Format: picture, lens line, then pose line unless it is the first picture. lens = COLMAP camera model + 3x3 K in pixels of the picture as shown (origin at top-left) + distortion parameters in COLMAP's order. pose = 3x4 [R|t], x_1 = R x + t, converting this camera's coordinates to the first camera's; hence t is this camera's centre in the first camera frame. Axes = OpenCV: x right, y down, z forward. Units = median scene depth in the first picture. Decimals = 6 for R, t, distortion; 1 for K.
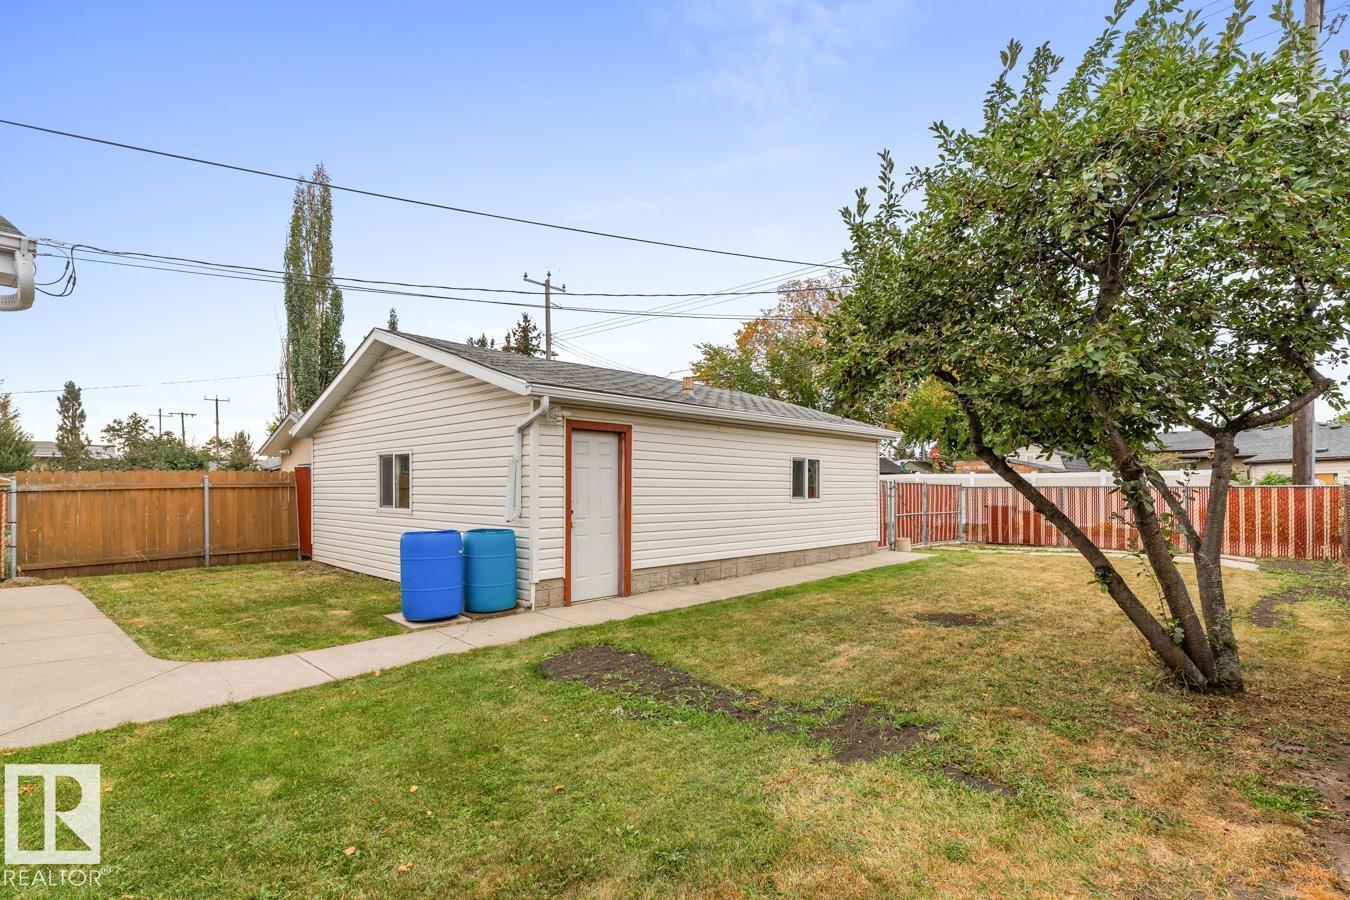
lens RADIAL K [[654.5, 0, 700.5], [0, 654.5, 484.7], [0, 0, 1]] dist [0.000767, 0.000675]
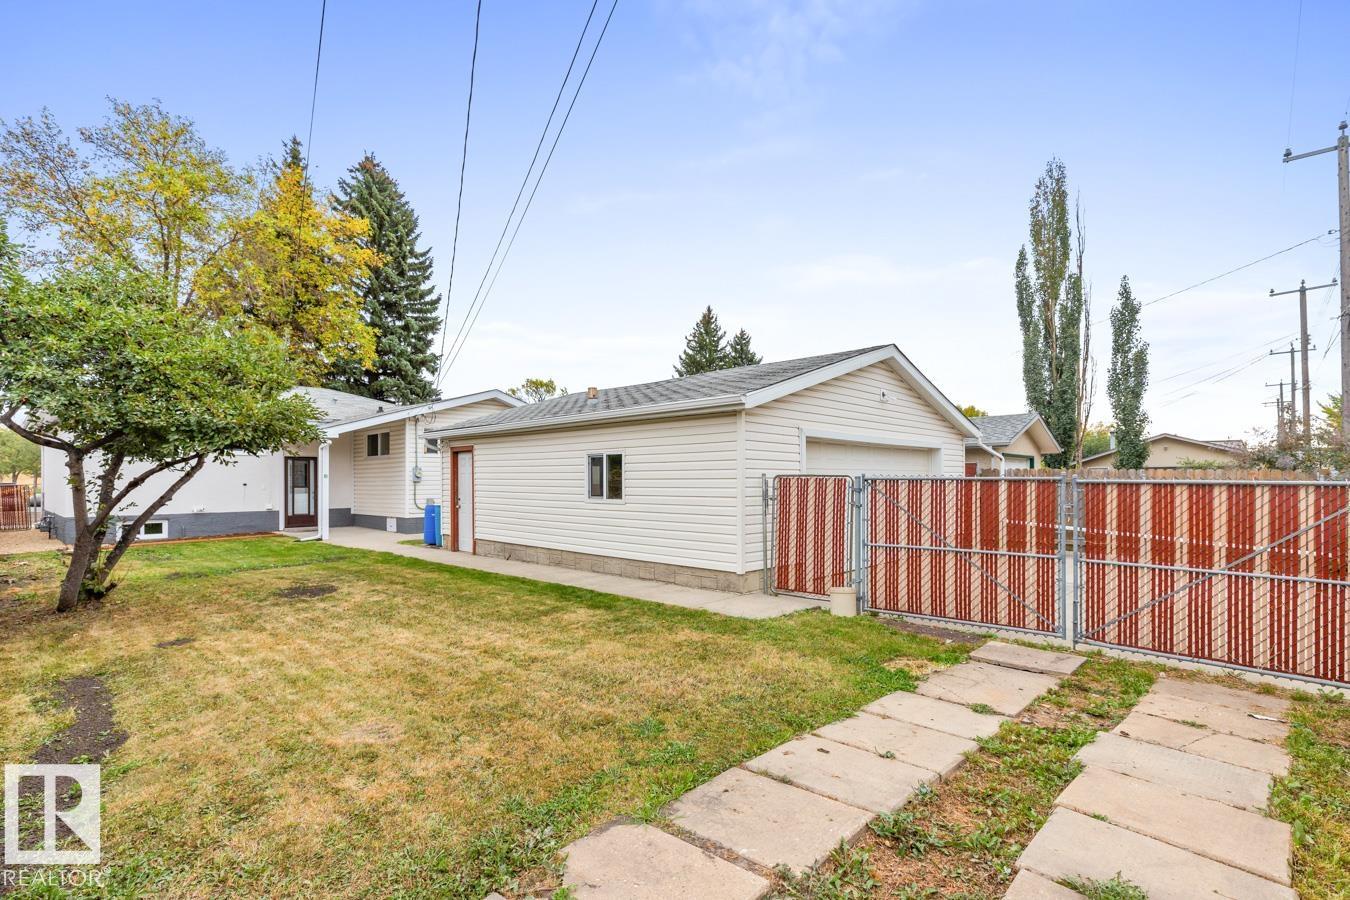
lens RADIAL K [[654.5, 0, 685.3], [0, 654.5, 484.2], [0, 0, 1]] dist [0.000767, 0.000675]
pose [[-0.026053, 0.005592, -0.999645, 1.300488], [0.004264, 0.999976, 0.005482, -0.003986], [0.999651, -0.004120, -0.026076, 1.406855]]
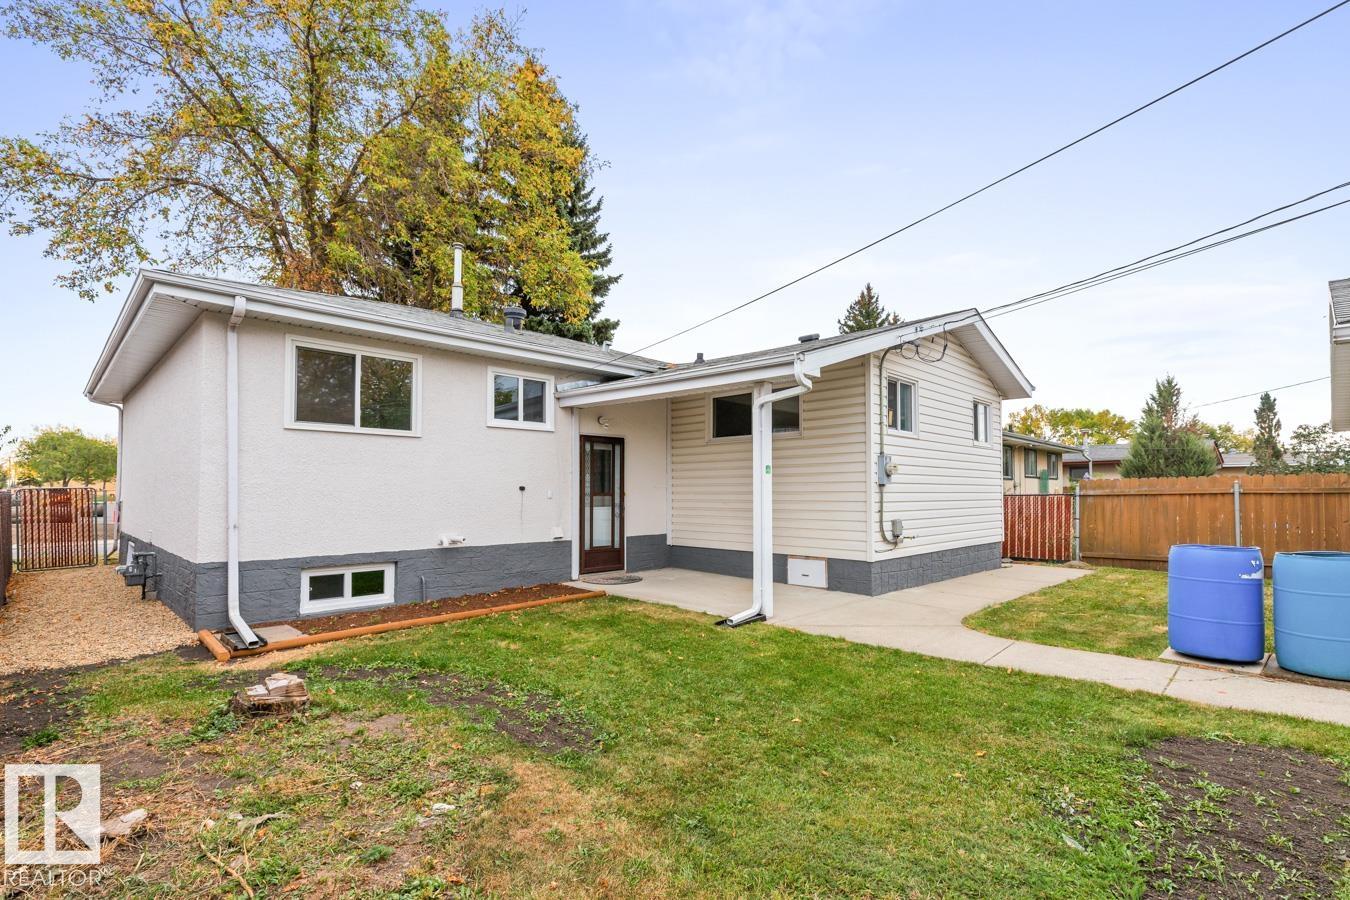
lens RADIAL K [[654.5, 0, 685.5], [0, 654.5, 480.7], [0, 0, 1]] dist [0.000767, 0.000675]
pose [[-0.064528, -0.016633, -0.997777, 0.272156], [-0.004051, 0.999857, -0.016405, 0.005494], [0.997908, 0.002984, -0.064586, 0.274411]]
